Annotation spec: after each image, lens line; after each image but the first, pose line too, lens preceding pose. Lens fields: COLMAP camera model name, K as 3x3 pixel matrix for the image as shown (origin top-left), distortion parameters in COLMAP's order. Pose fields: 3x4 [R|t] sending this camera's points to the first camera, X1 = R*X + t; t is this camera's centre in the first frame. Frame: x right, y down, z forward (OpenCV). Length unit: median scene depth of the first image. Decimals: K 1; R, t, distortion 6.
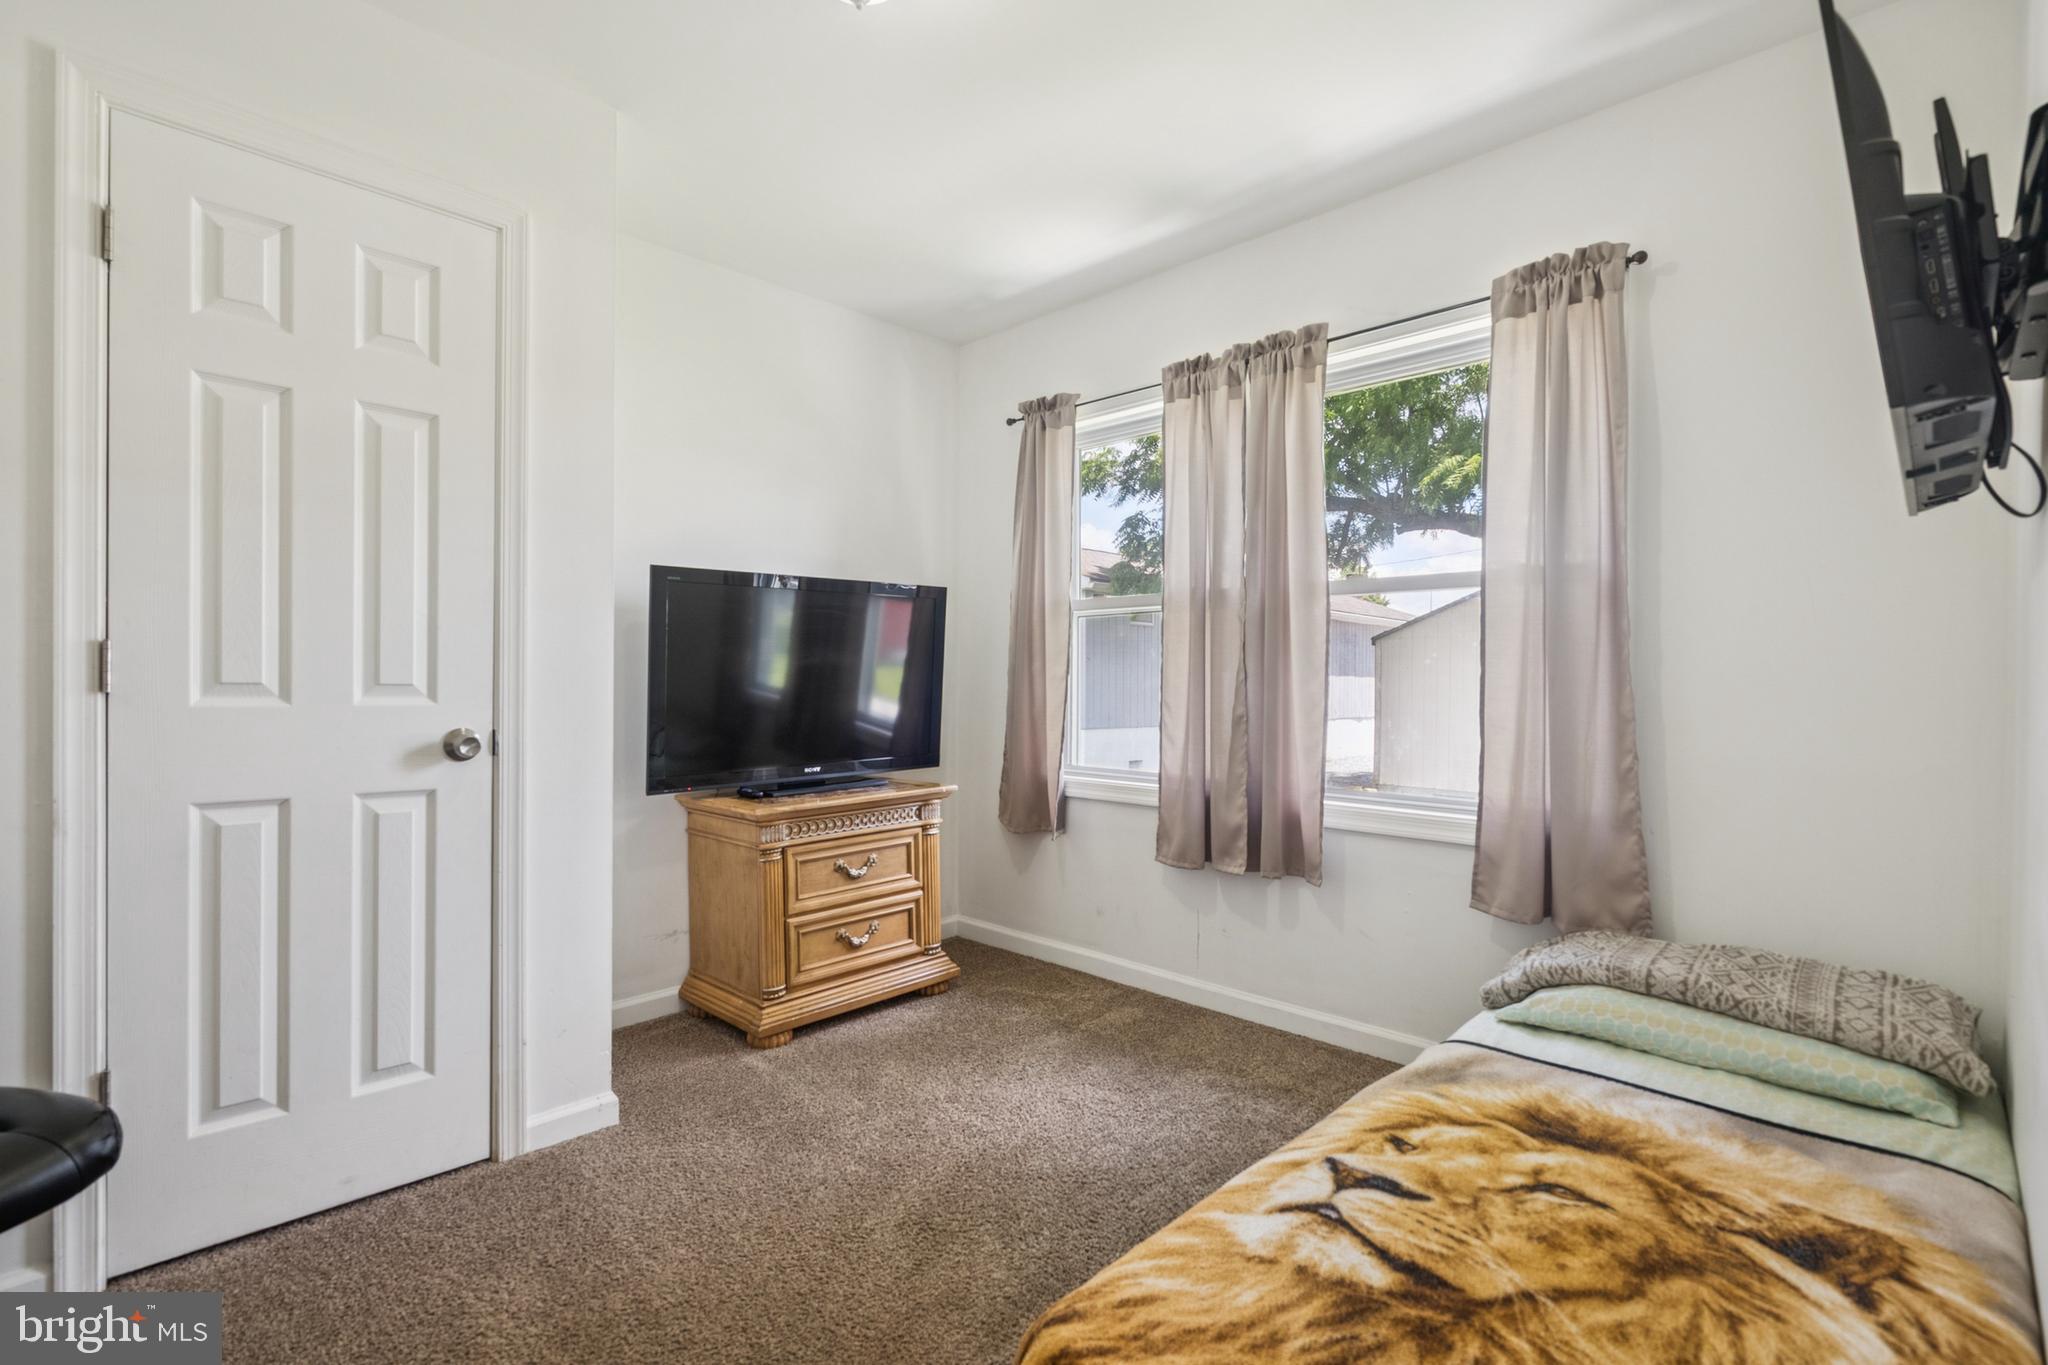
lens RADIAL K [[945.5, 0, 1024.0], [0, 945.5, 682.5], [0, 0, 1]] dist [0.019219, 0.000035]
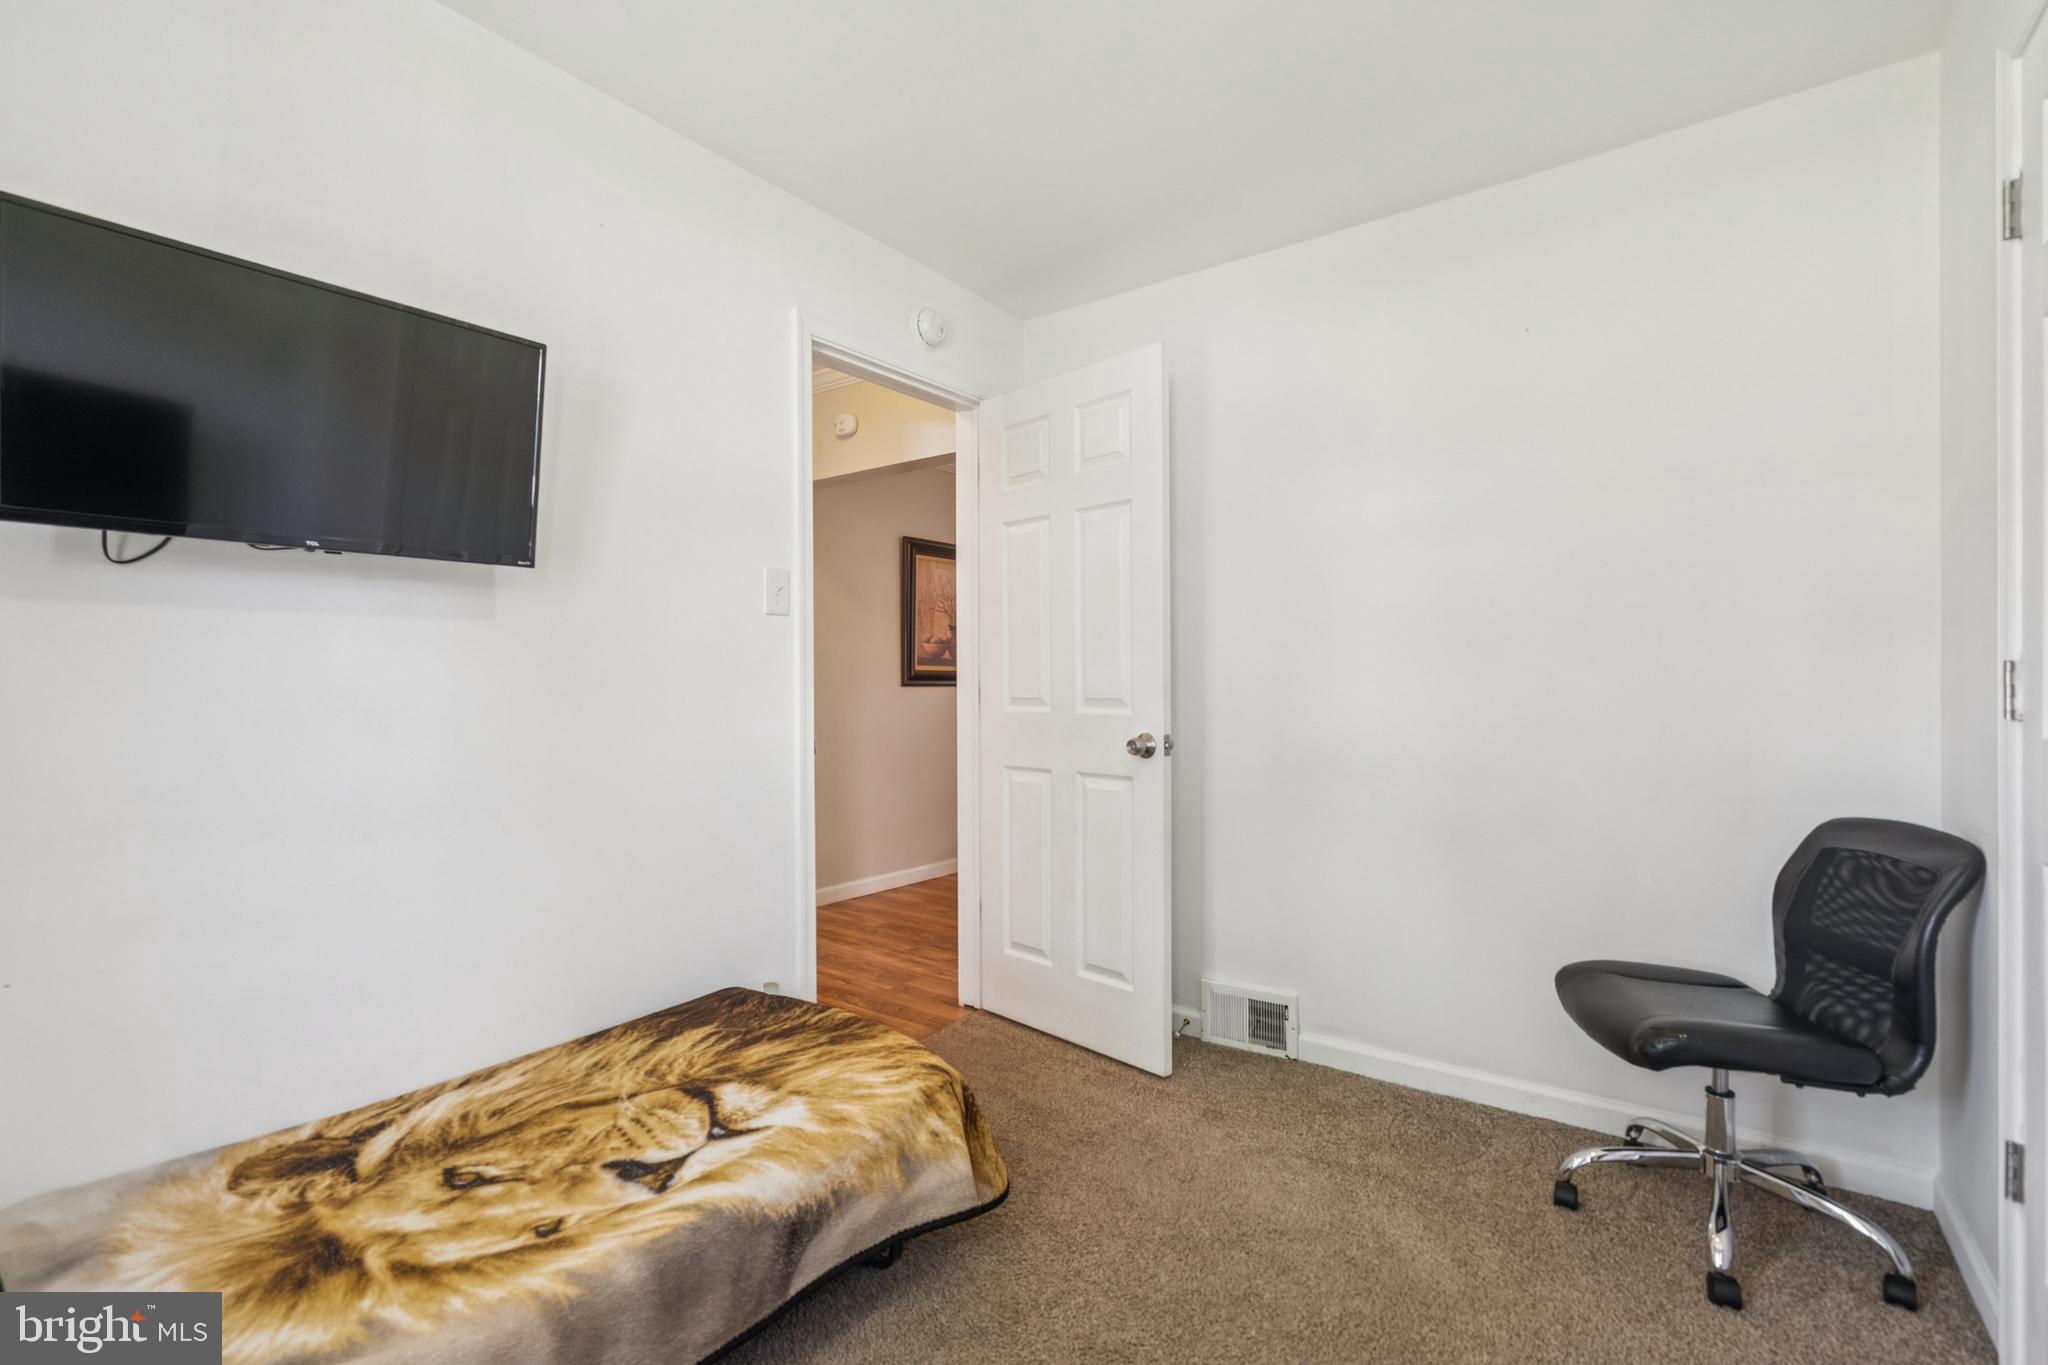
lens RADIAL K [[945.5, 0, 1024.0], [0, 945.5, 682.5], [0, 0, 1]] dist [0.019219, 0.000035]
pose [[-0.989927, -0.003180, -0.141545, 0.110084], [-0.002272, 0.999976, -0.006575, -0.016677], [0.141563, -0.006188, -0.989910, 2.387287]]
